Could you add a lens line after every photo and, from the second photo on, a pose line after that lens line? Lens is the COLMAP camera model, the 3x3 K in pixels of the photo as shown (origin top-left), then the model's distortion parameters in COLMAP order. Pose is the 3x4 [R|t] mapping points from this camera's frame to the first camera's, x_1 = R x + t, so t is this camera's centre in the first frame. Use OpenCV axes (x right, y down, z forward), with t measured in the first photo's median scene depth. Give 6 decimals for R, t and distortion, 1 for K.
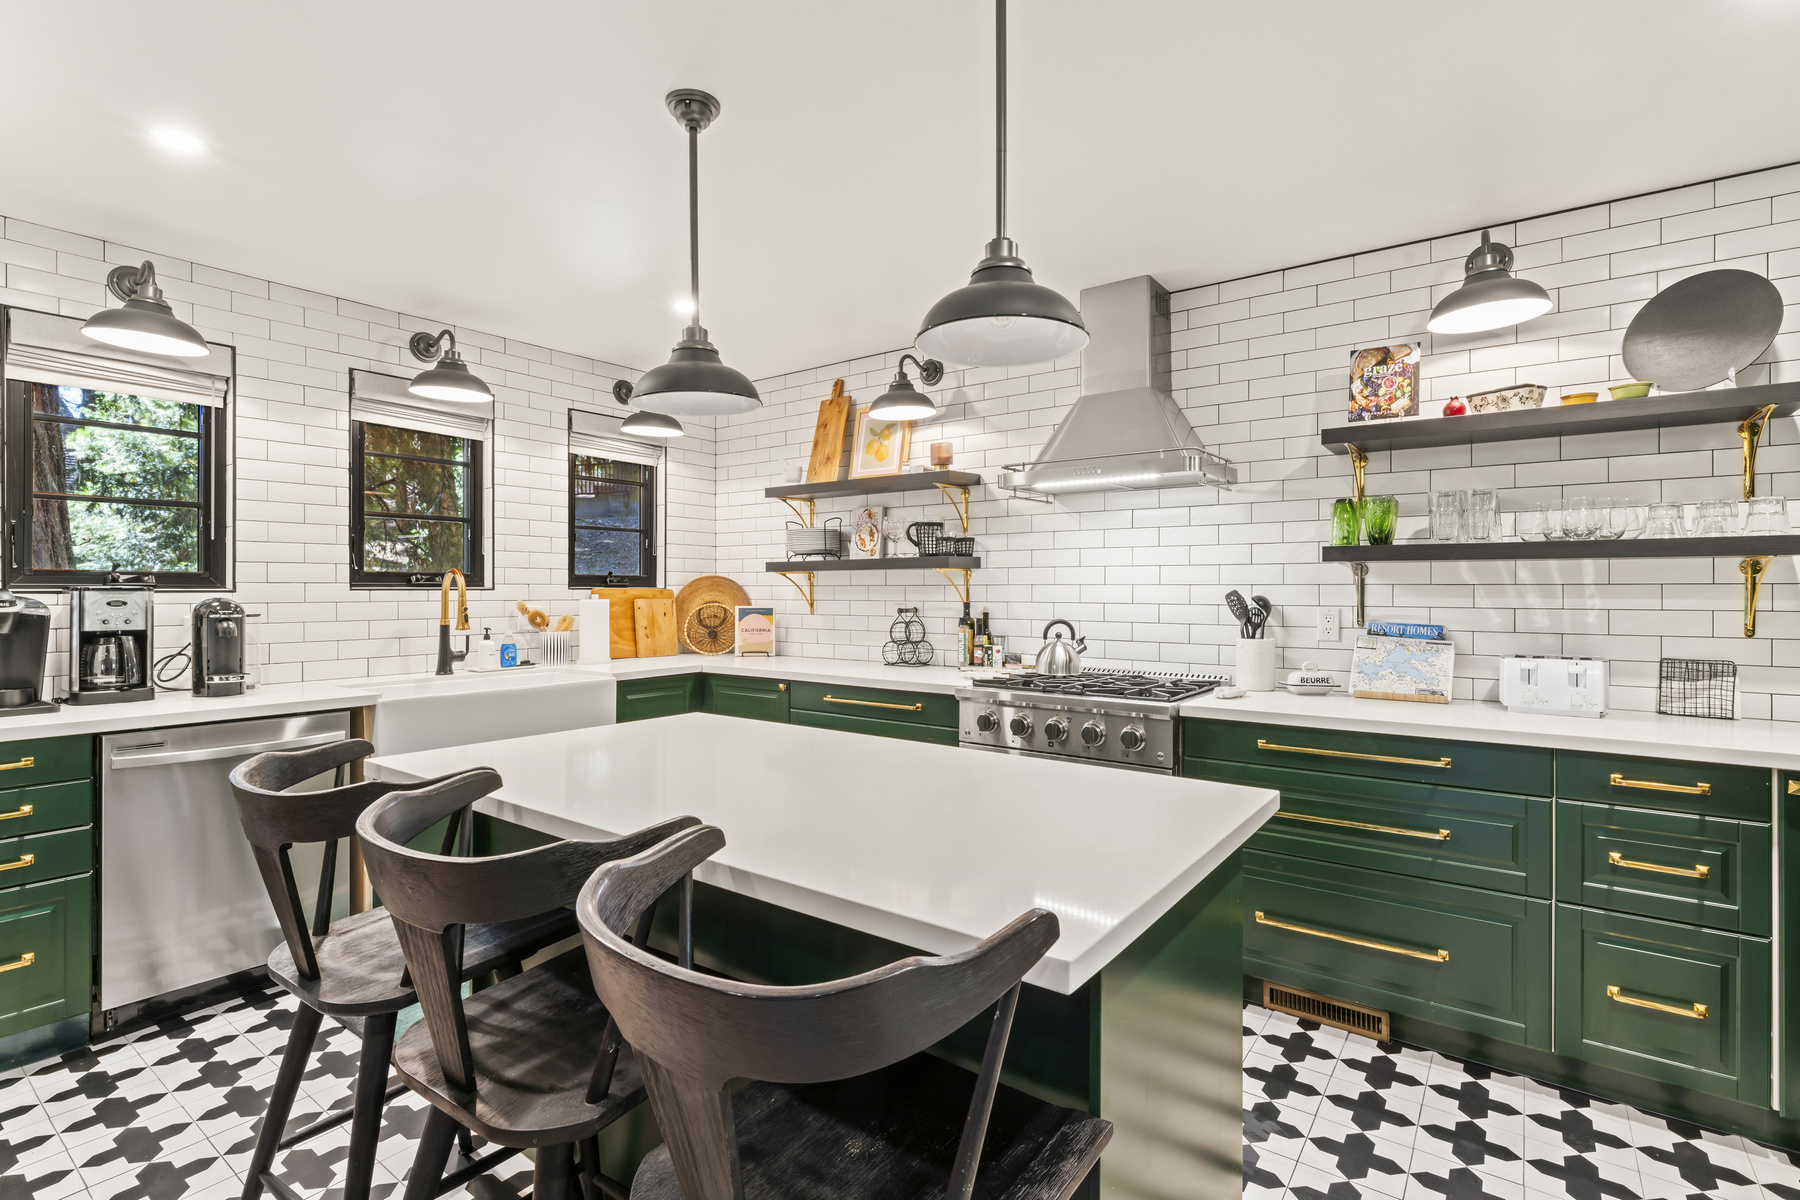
lens RADIAL K [[829.3, 0, 911.6], [0, 829.3, 591.1], [0, 0, 1]] dist [-0.001140, -0.000348]
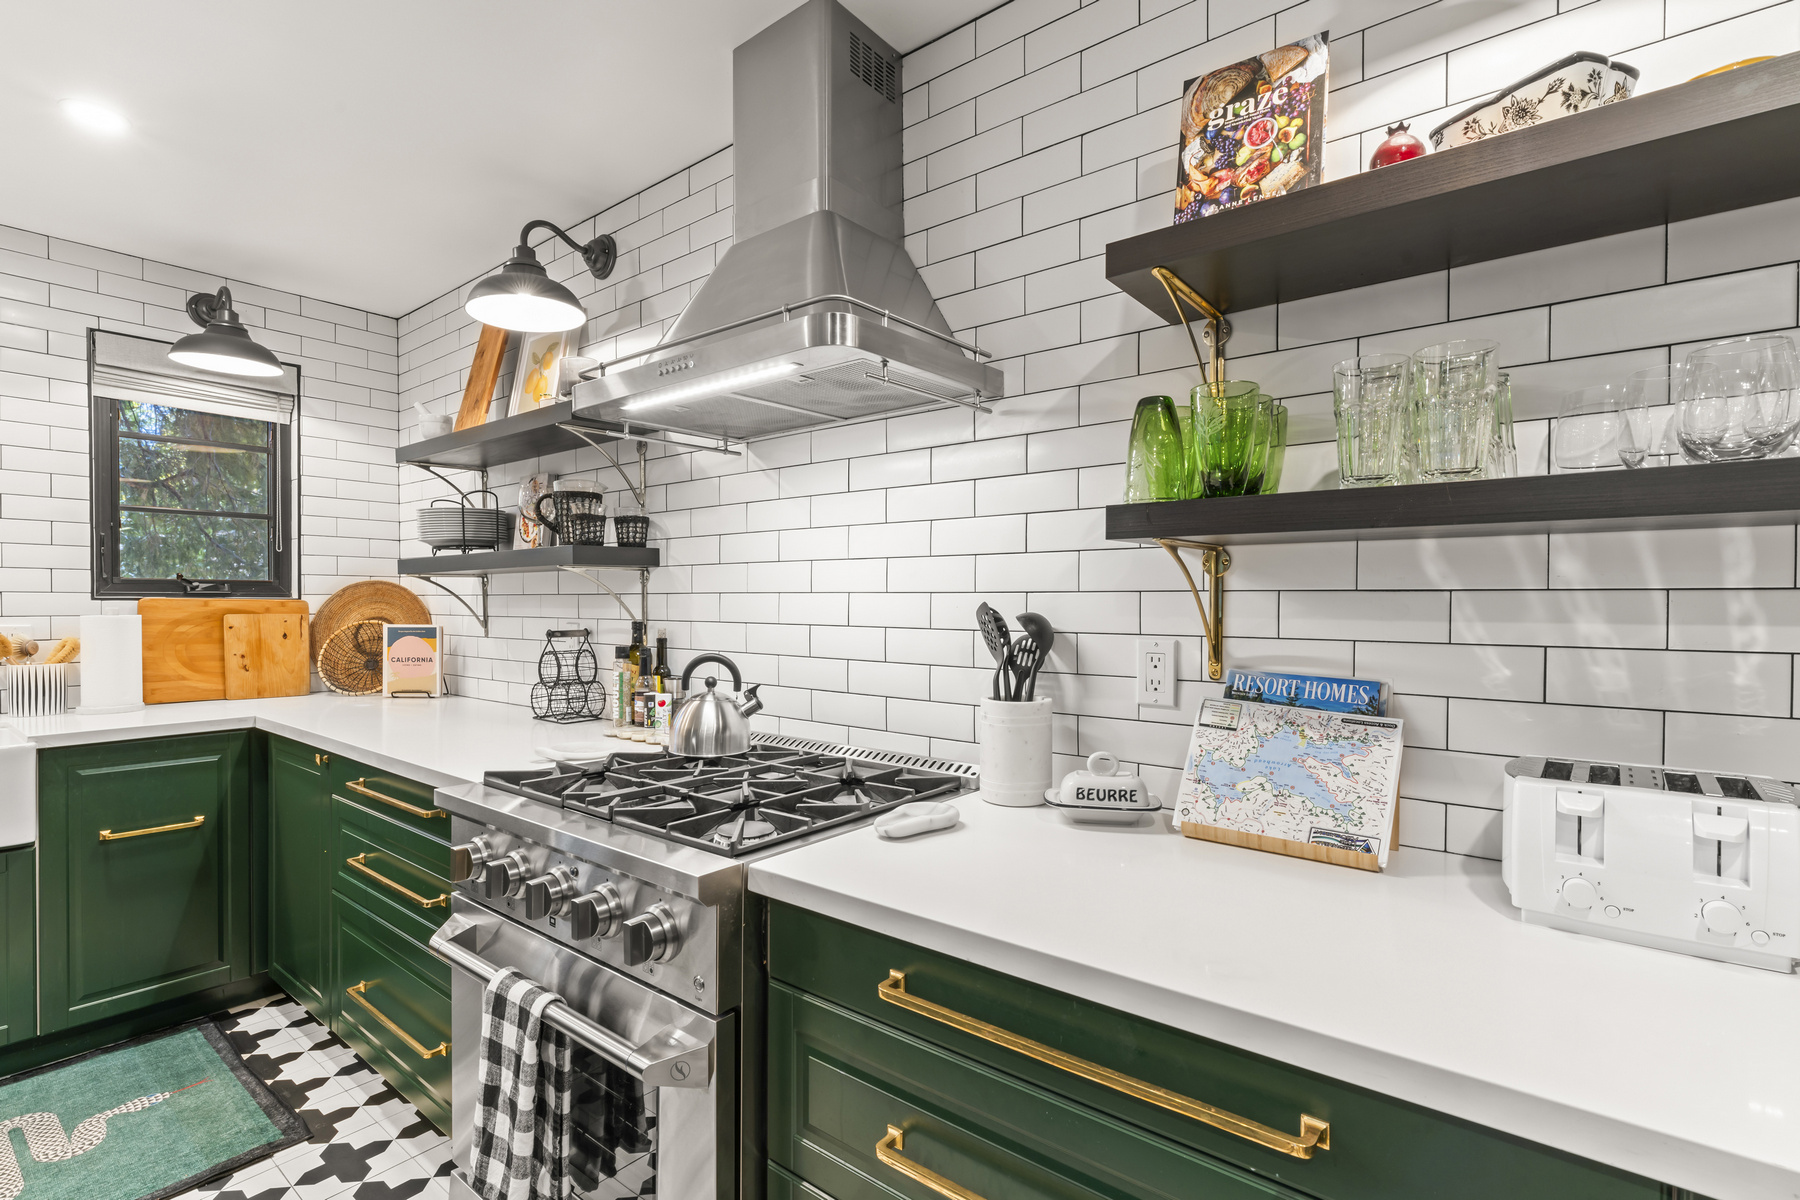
lens RADIAL K [[829.3, 0, 897.2], [0, 829.3, 615.2], [0, 0, 1]] dist [-0.001140, -0.000348]
pose [[0.999080, 0.002223, -0.042821, 0.395547], [-0.001581, 0.999886, 0.015024, -0.001171], [0.042850, -0.014942, 0.998970, 0.536815]]
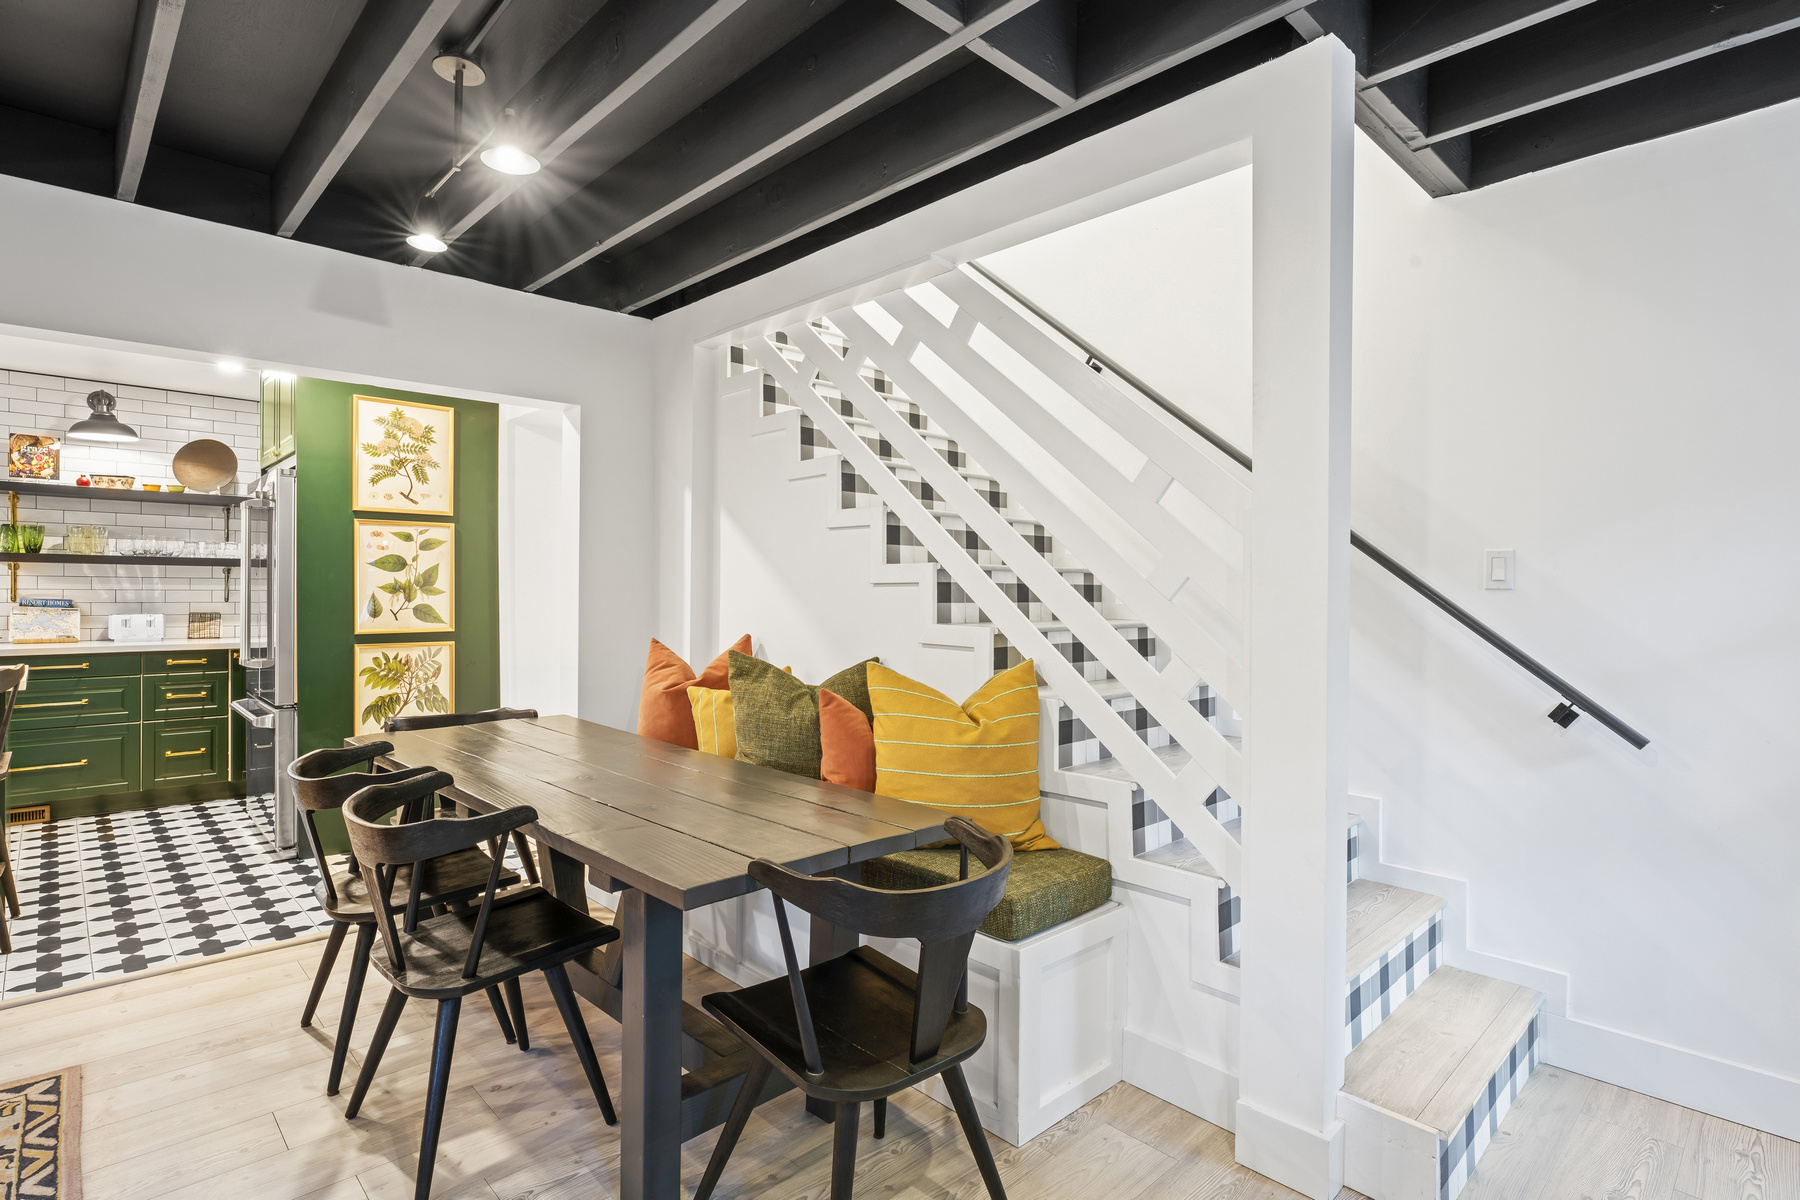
lens RADIAL K [[907.0, 0, 904.5], [0, 907.0, 593.6], [0, 0, 1]] dist [0.000507, -0.000136]
pose [[0.178874, -0.002867, 0.983868, -0.929145], [-0.004774, 0.999981, 0.003781, 0.012573], [-0.983860, -0.005373, 0.178857, -1.072779]]
